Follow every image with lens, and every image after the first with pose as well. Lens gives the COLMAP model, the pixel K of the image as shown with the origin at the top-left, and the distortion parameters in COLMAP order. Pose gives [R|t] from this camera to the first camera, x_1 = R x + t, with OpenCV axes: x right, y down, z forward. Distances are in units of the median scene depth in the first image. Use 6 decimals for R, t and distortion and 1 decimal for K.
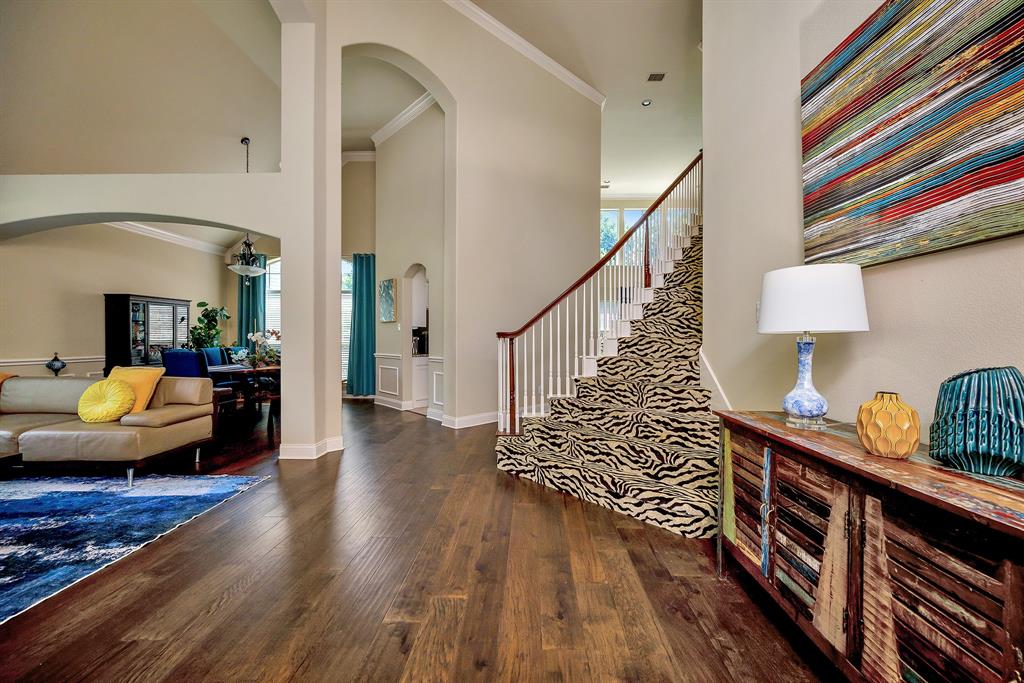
lens RADIAL K [[407.9, 0, 512.6], [0, 407.9, 339.4], [0, 0, 1]] dist [0.005692, 0.000718]
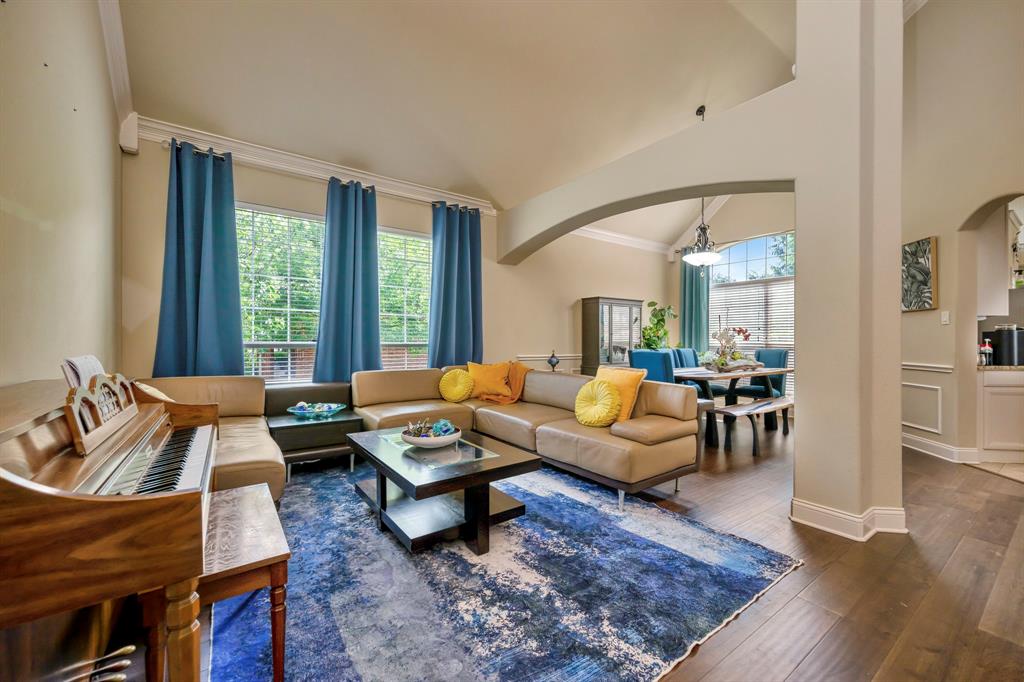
lens RADIAL K [[407.9, 0, 512.4], [0, 407.9, 342.9], [0, 0, 1]] dist [0.005692, 0.000718]
pose [[0.608882, 0.005228, -0.793244, -0.360323], [-0.008930, 0.999960, -0.000264, 0.018737], [0.793211, 0.007244, 0.608904, 0.279648]]
